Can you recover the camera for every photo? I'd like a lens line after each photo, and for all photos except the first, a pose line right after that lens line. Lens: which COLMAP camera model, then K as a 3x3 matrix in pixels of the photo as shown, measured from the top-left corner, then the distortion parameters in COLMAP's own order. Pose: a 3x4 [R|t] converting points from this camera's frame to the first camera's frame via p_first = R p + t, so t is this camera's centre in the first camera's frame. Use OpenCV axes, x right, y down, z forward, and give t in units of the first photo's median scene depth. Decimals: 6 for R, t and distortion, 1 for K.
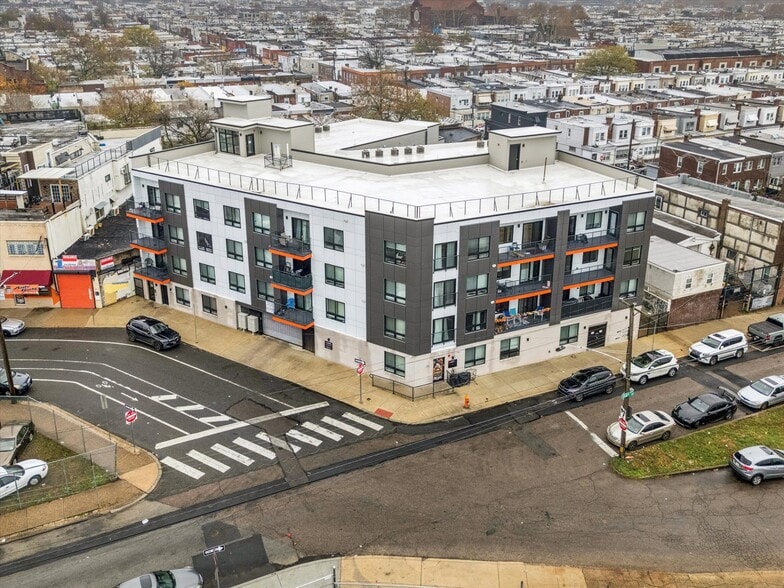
lens RADIAL K [[722.5, 0, 385.7], [0, 722.5, 237.8], [0, 0, 1]] dist [0.105934, -0.158396]
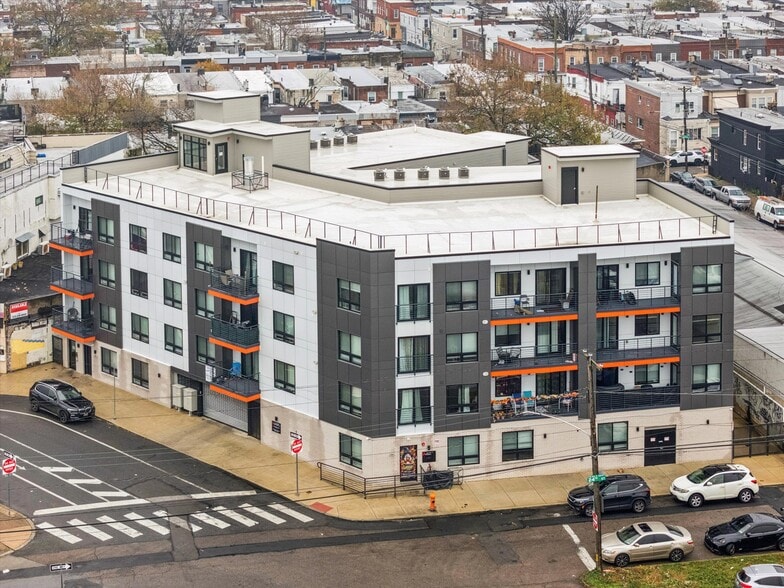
lens RADIAL K [[1632.1, 0, 346.0], [0, 1632.1, -7.3], [0, 0, 1]] dist [-0.025813, 0.099098]
pose [[0.975429, 0.009781, -0.220096, 0.345324], [-0.063756, 0.968801, -0.239501, 0.111288], [0.210886, 0.247648, 0.945620, -0.651141]]
